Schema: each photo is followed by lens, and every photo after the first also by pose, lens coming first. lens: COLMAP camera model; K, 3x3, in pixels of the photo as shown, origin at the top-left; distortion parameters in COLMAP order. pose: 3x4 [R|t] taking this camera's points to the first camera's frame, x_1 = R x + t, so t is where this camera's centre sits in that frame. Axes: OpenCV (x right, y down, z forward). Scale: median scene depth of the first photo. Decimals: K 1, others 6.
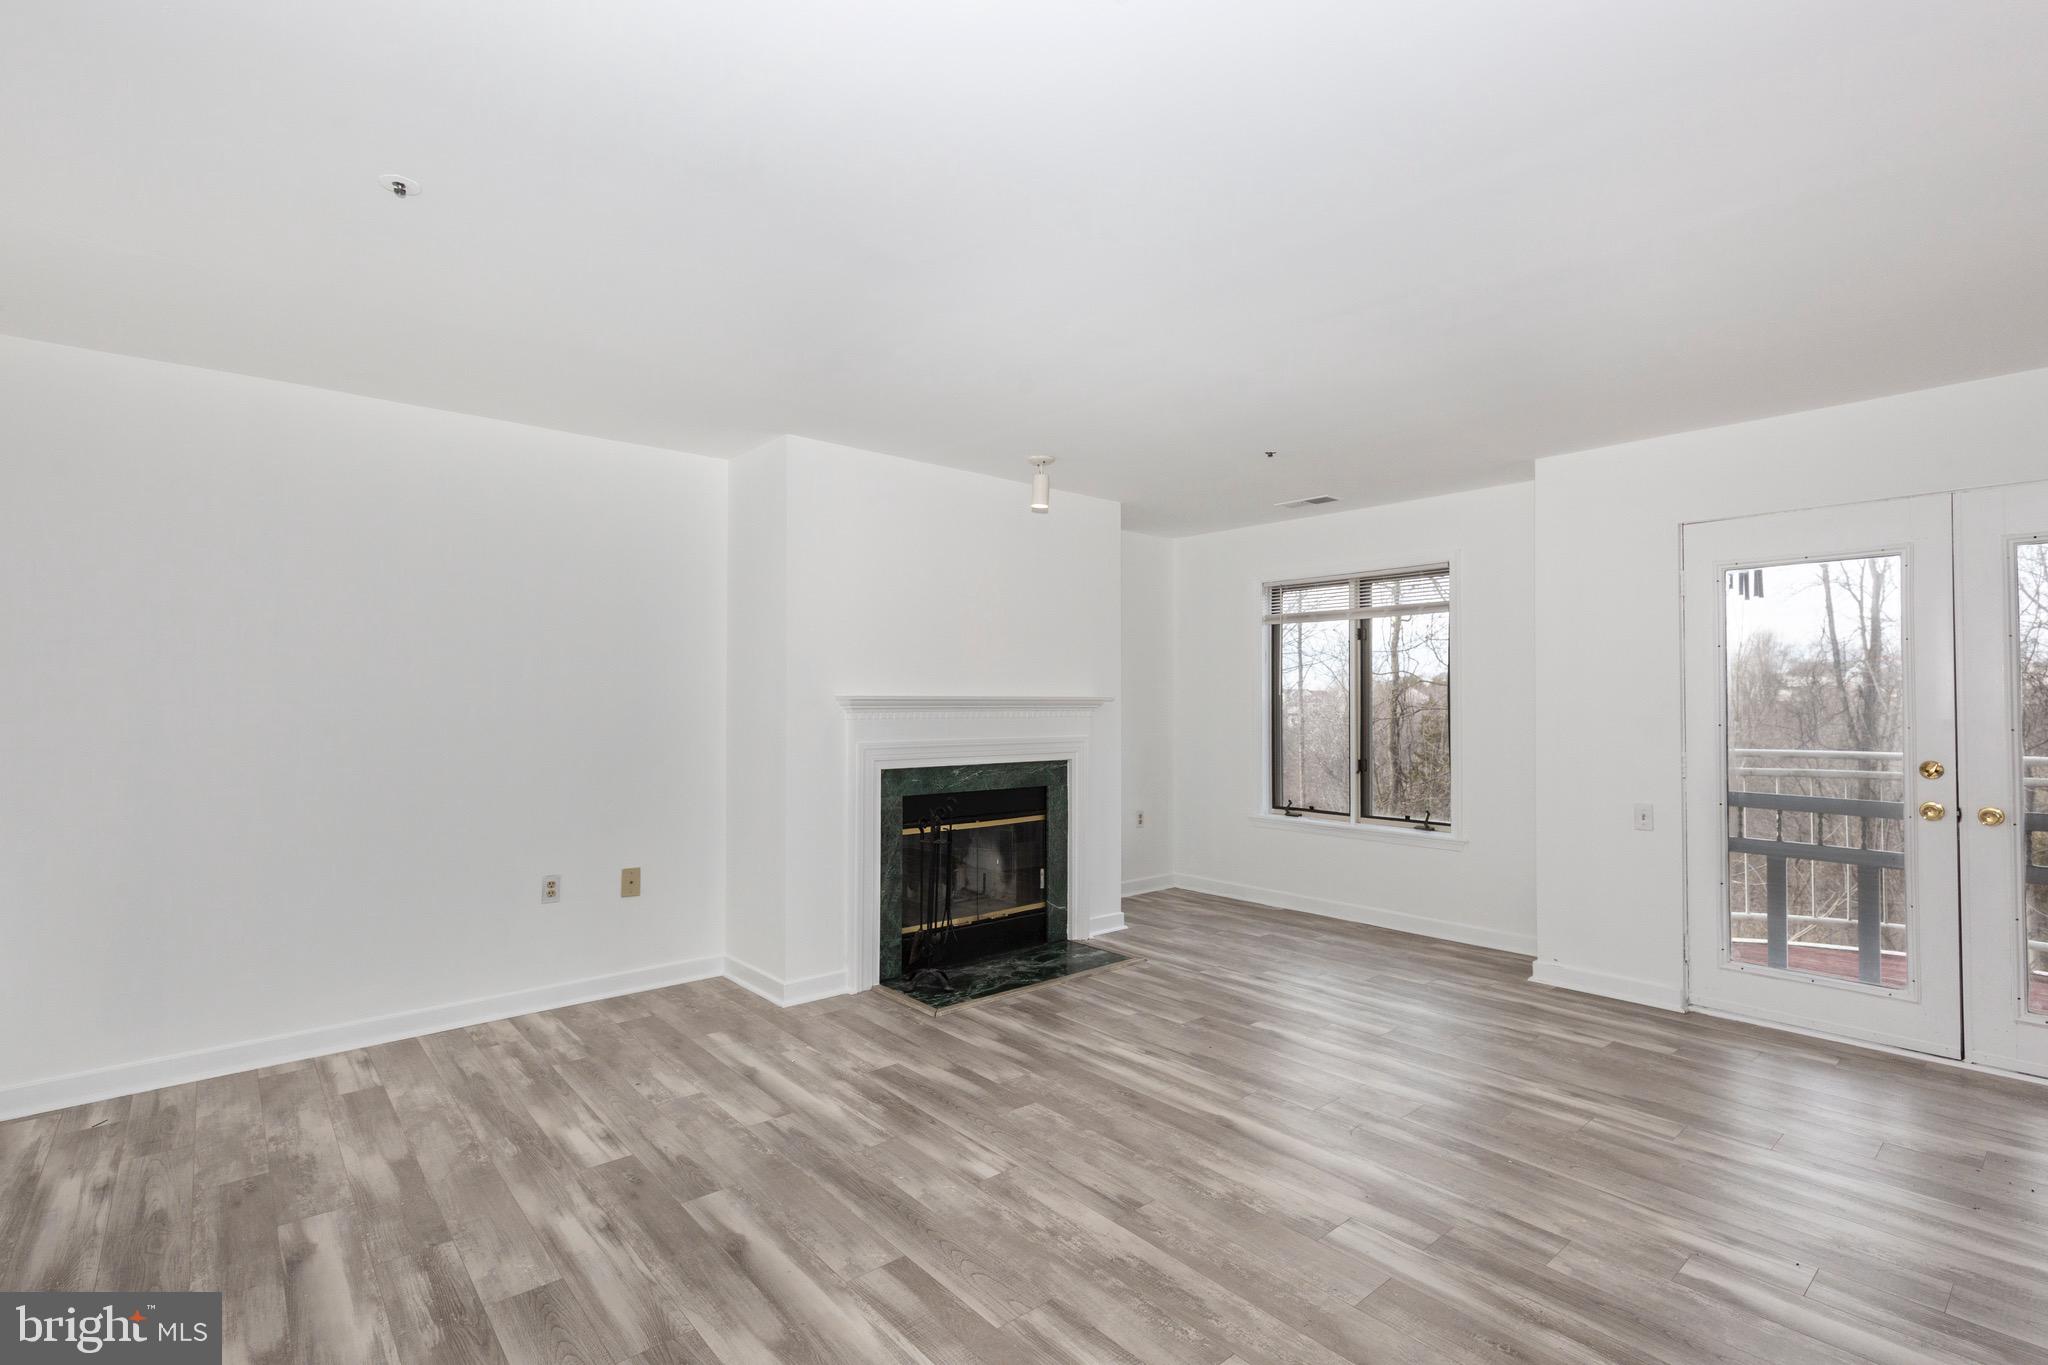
lens RADIAL K [[934.7, 0, 1022.1], [0, 934.7, 678.8], [0, 0, 1]] dist [0.008358, -0.004352]
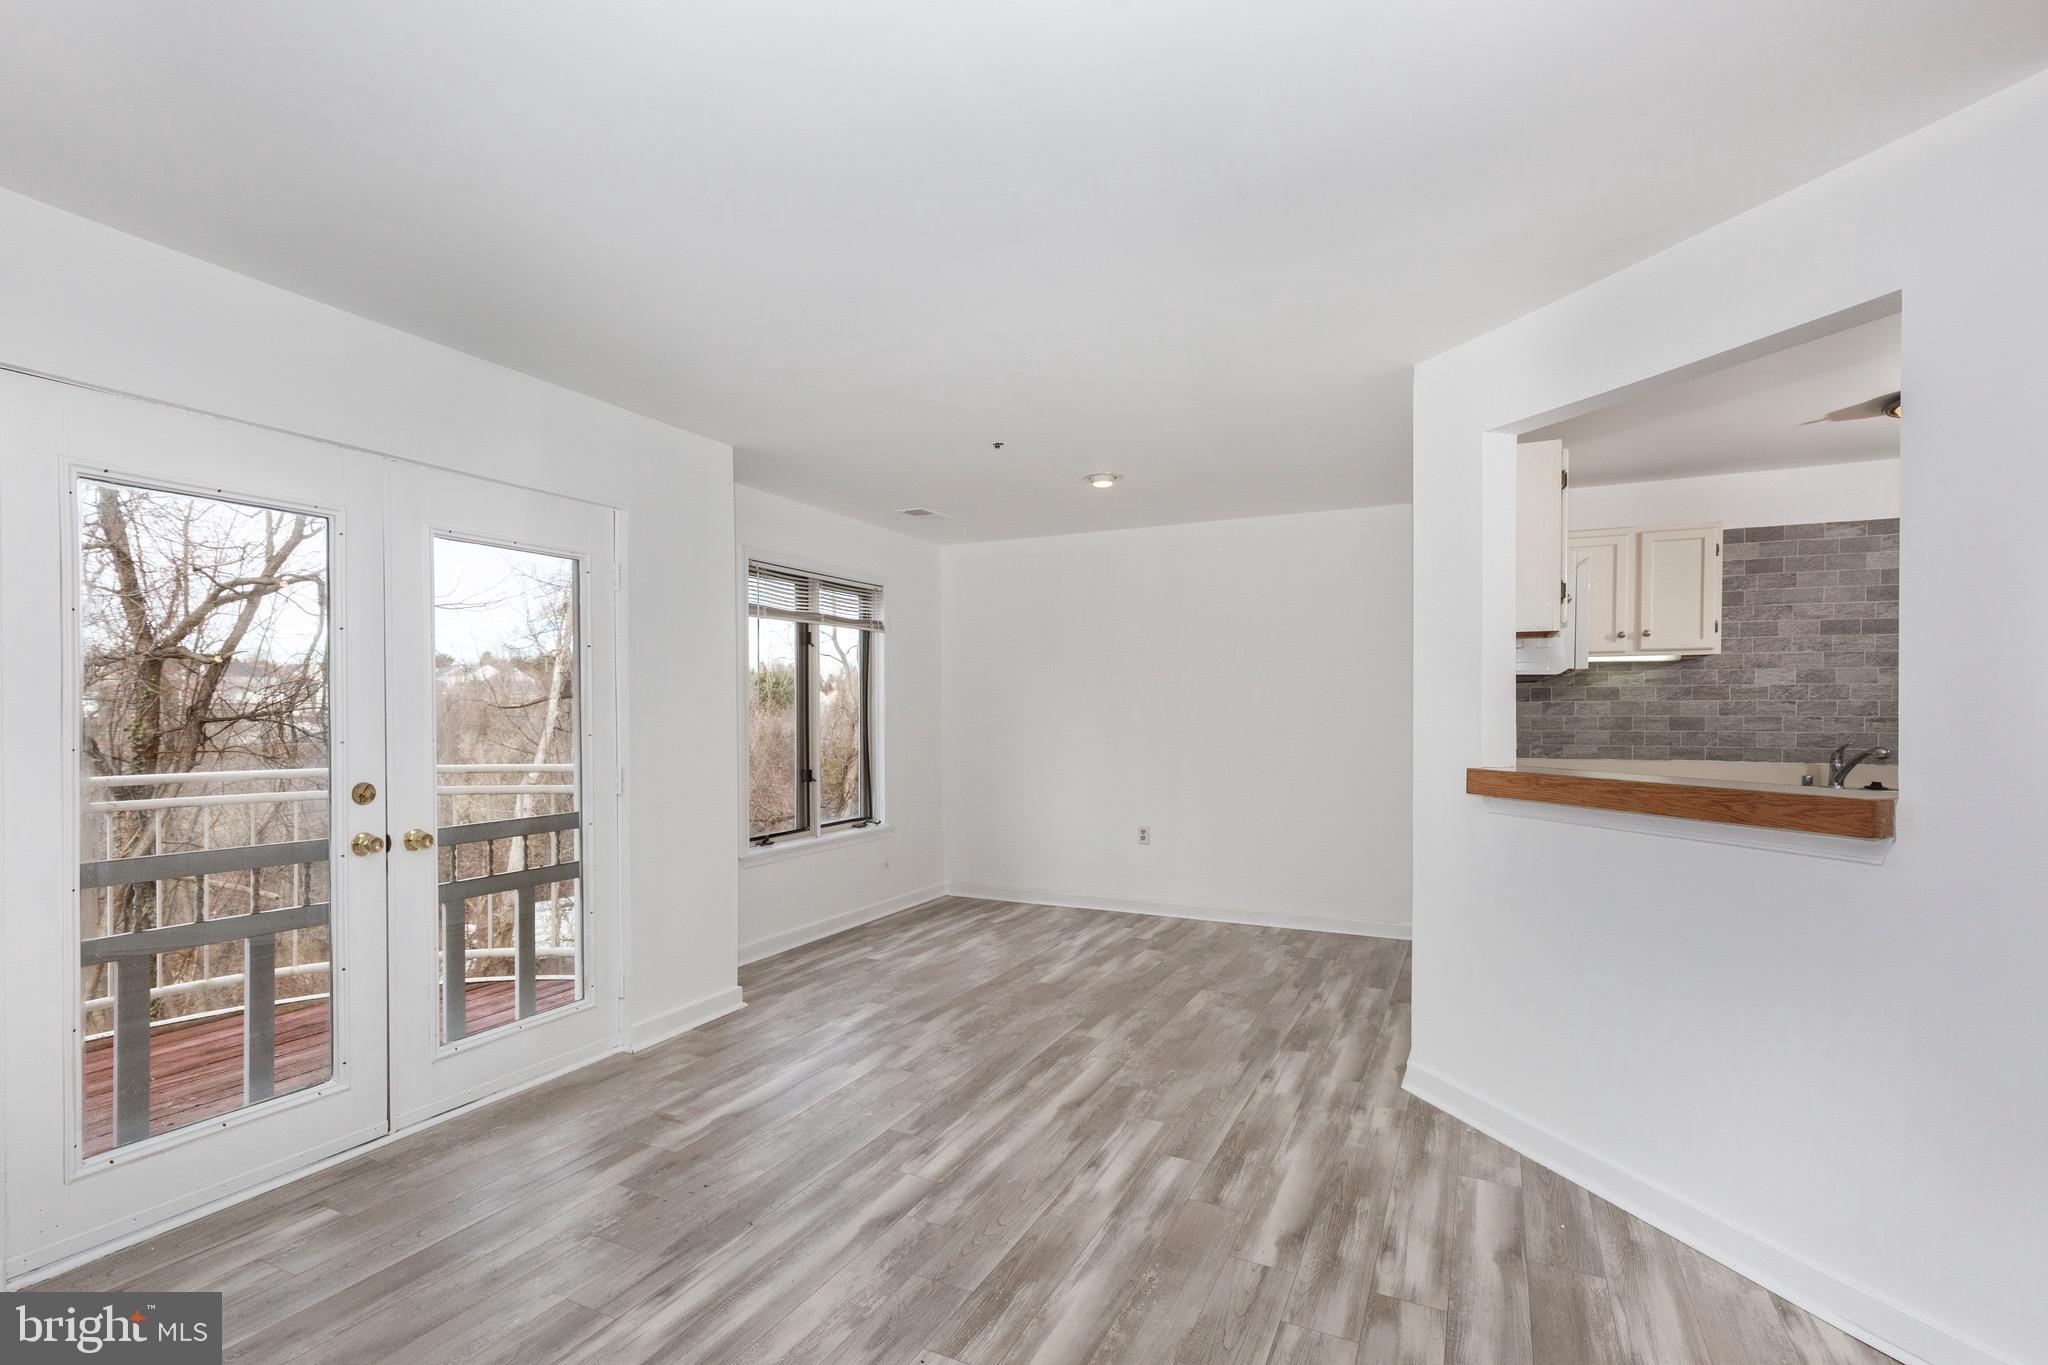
lens RADIAL K [[934.7, 0, 1018.8], [0, 934.7, 725.9], [0, 0, 1]] dist [0.008358, -0.004352]
pose [[-0.390788, -0.012816, 0.920391, 0.006352], [-0.023208, 0.999722, 0.004066, 0.019517], [-0.920188, -0.019771, -0.390977, 0.691797]]
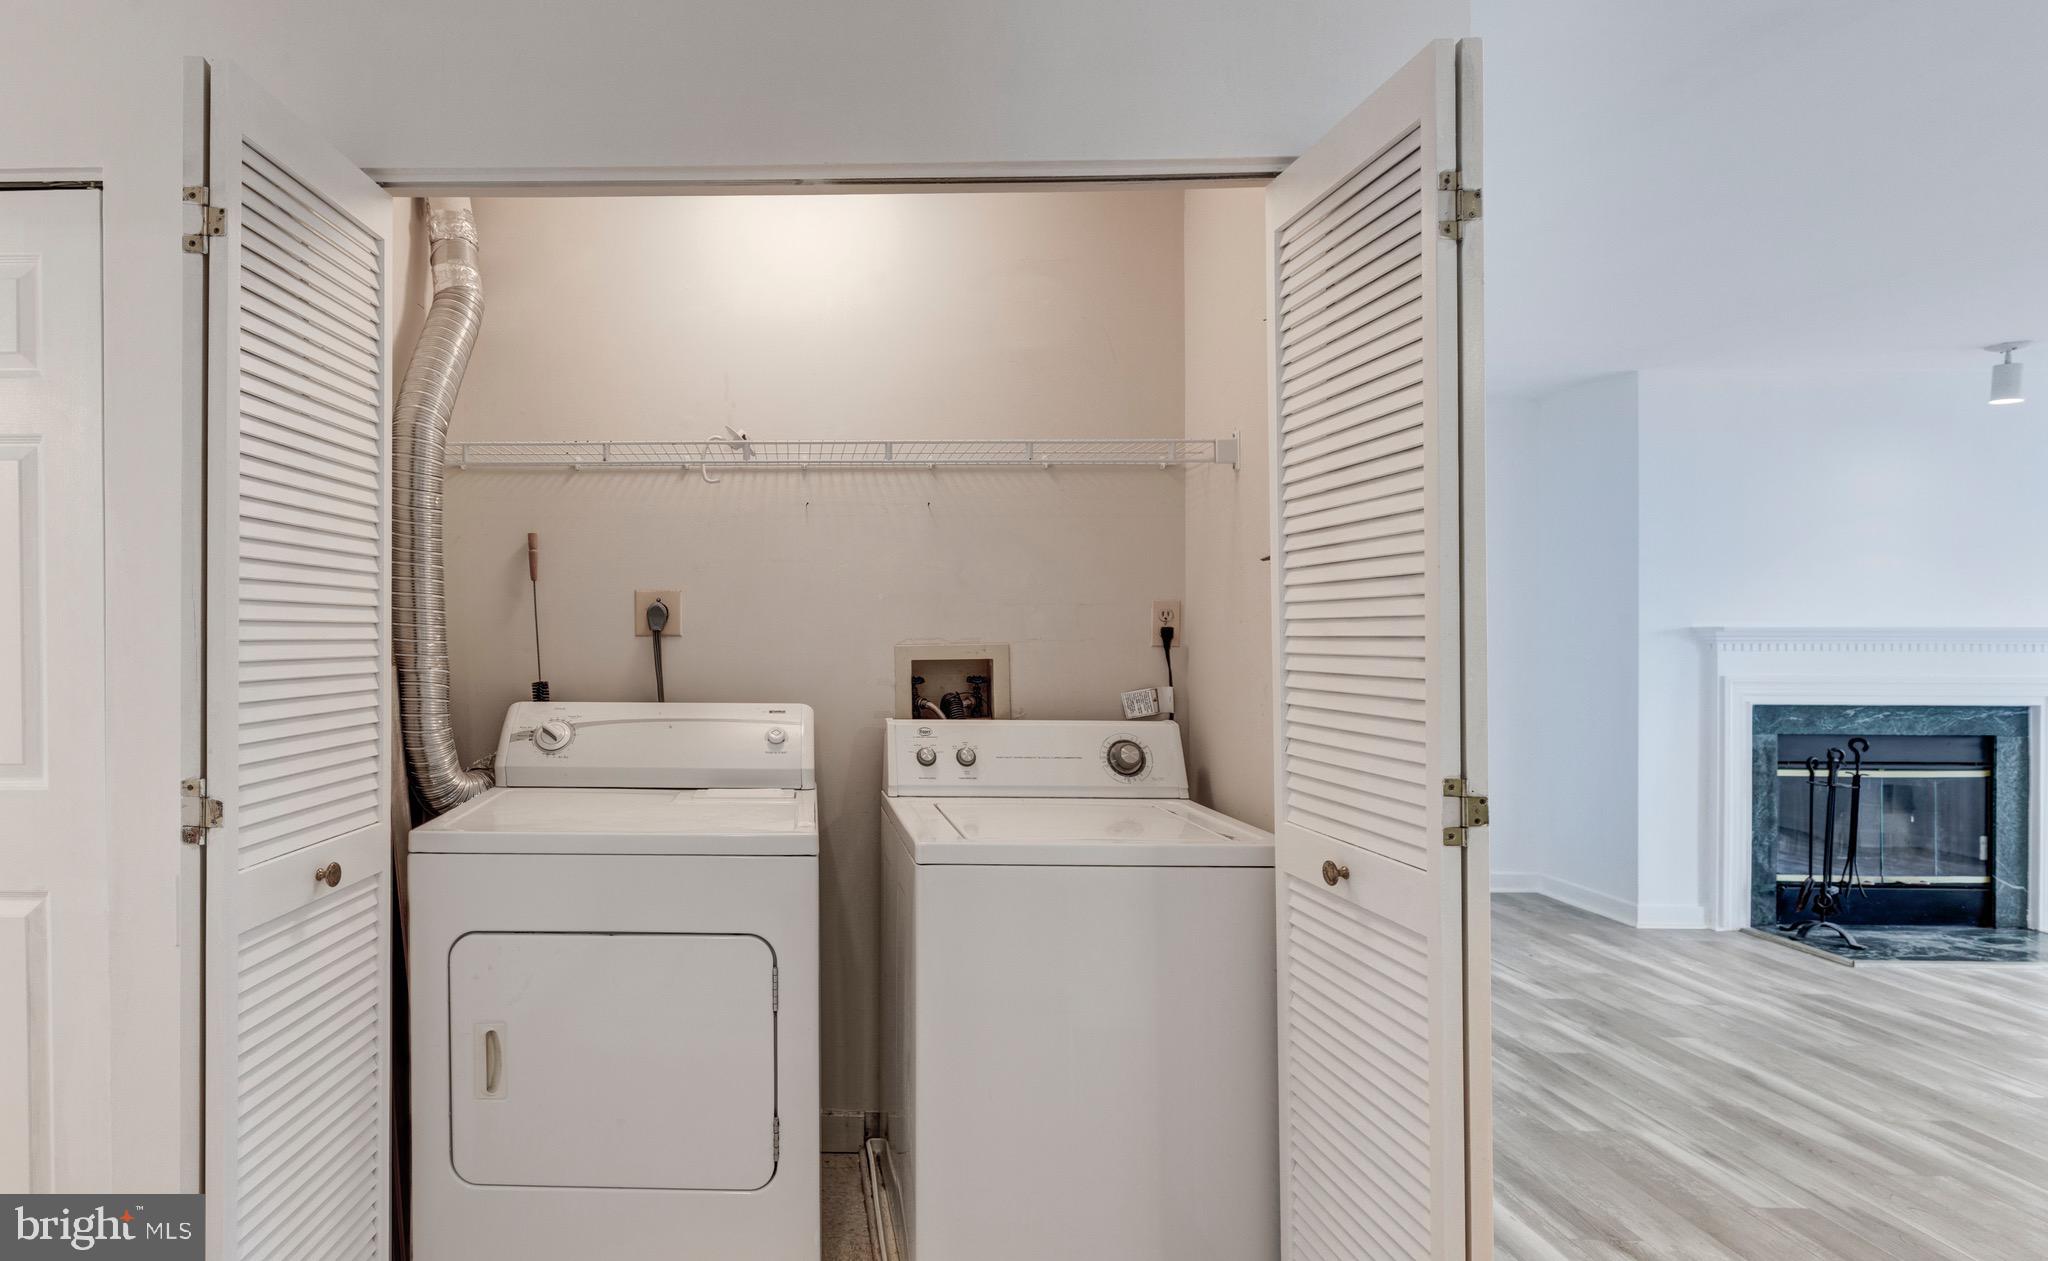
lens RADIAL K [[1050.0, 0, 789.8], [0, 1050.0, 637.9], [0, 0, 1]] dist [0.005487, -0.001058]
pose [[0.744074, 0.001815, -0.668094, -0.175457], [0.017832, 0.999586, 0.022576, -0.012700], [0.667859, -0.028711, 0.743734, -0.480678]]
